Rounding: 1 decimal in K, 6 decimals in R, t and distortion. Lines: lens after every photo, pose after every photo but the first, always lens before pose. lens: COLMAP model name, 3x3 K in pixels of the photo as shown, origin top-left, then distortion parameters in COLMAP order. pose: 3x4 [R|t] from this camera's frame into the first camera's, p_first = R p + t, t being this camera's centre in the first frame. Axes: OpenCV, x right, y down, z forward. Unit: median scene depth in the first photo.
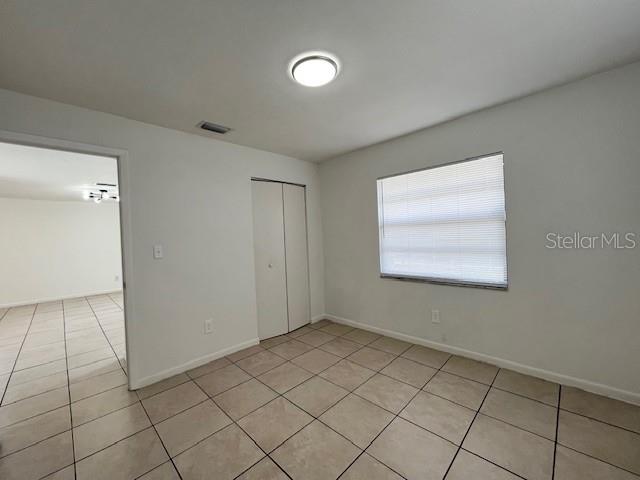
lens RADIAL K [[256.6, 0, 316.5], [0, 256.6, 237.1], [0, 0, 1]] dist [0.001808, -0.000187]
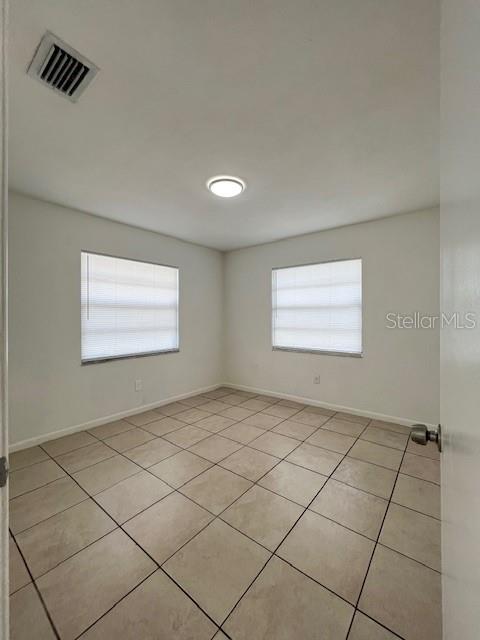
lens RADIAL K [[257.6, 0, 240.7], [0, 257.6, 318.3], [0, 0, 1]] dist [0.001448, 0.000375]
pose [[-0.105893, 0.038169, 0.993645, -0.834782], [0.017106, 0.999185, -0.036559, 0.051345], [-0.994230, 0.013126, -0.106459, 0.683215]]
